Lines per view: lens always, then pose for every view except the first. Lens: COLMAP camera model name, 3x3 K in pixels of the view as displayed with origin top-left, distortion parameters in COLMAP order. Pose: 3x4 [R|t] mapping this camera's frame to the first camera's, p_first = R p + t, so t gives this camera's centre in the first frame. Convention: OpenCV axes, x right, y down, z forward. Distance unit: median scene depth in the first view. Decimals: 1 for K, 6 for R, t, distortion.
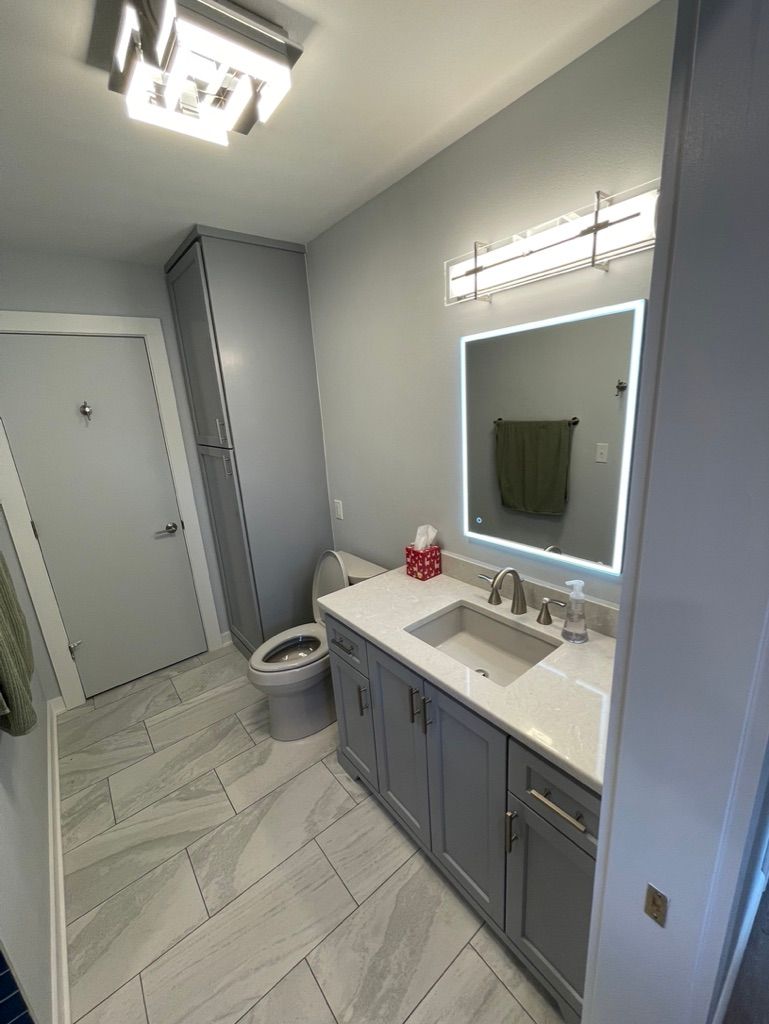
lens RADIAL K [[413.6, 0, 387.1], [0, 413.6, 515.0], [0, 0, 1]] dist [-0.005415, 0.000044]
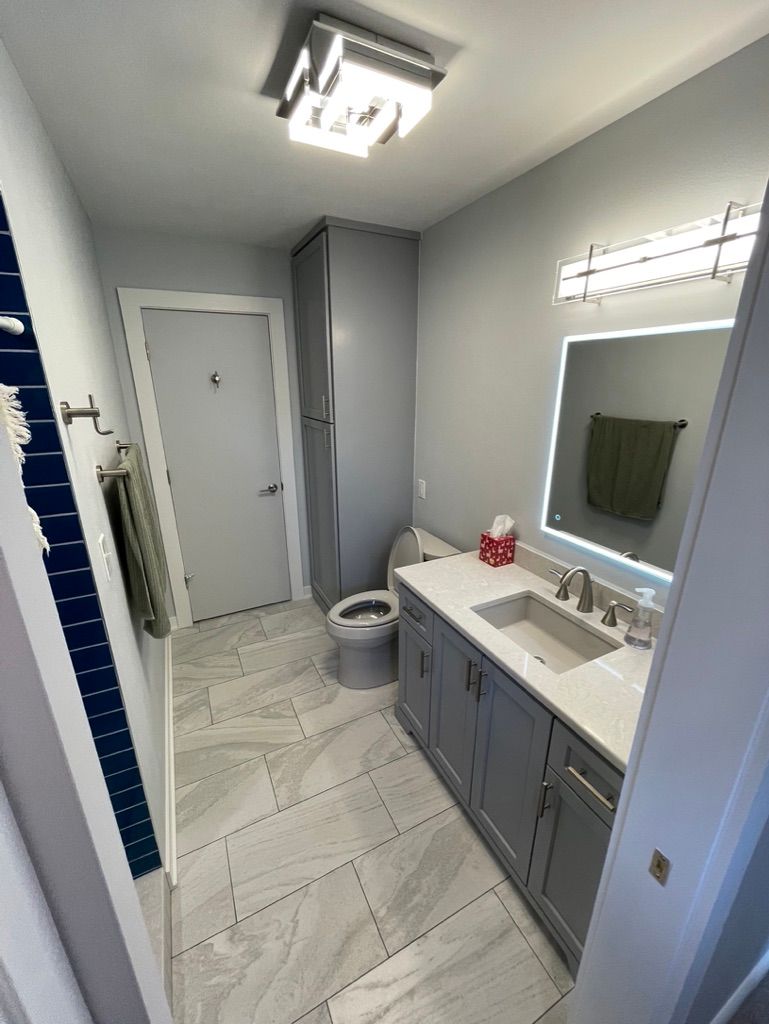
lens RADIAL K [[413.6, 0, 387.1], [0, 413.6, 515.0], [0, 0, 1]] dist [-0.005415, 0.000044]
pose [[0.975681, 0.126256, -0.179183, -0.008504], [-0.115813, 0.990966, 0.067635, -0.014034], [0.186103, -0.045238, 0.981488, -0.093888]]
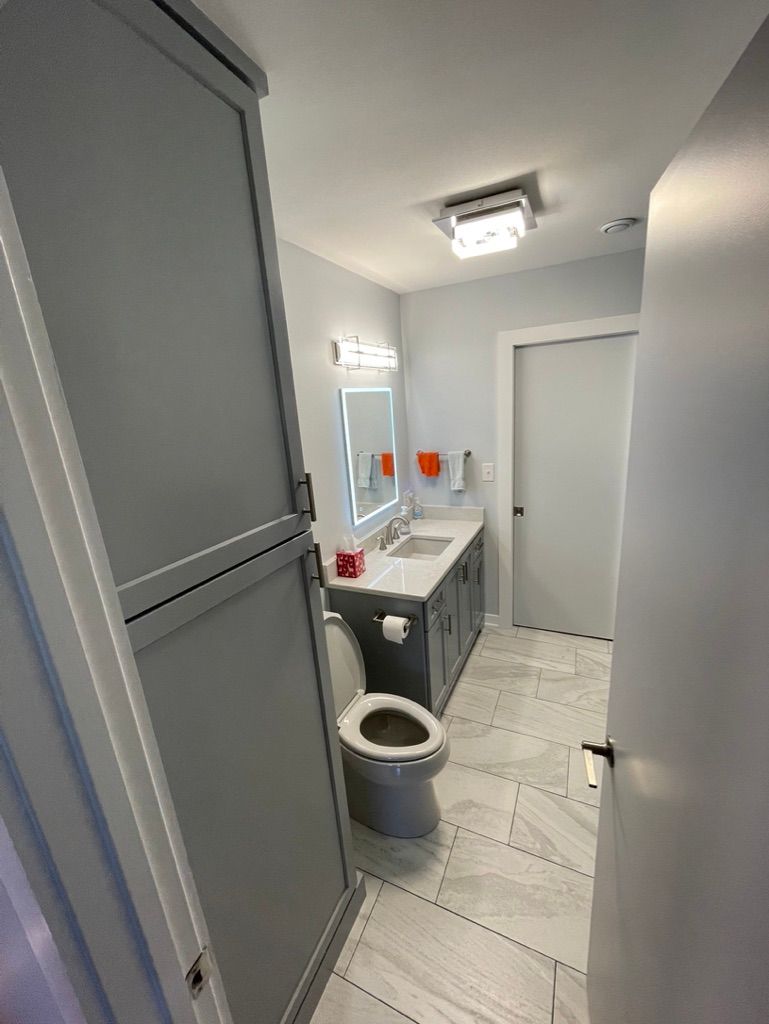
lens RADIAL K [[413.6, 0, 387.1], [0, 413.6, 515.0], [0, 0, 1]] dist [-0.005415, 0.000044]
pose [[-0.426789, -0.143242, 0.892935, -1.212917], [0.335454, 0.891862, 0.303404, -0.410214], [-0.839835, 0.429028, -0.332586, 1.498313]]
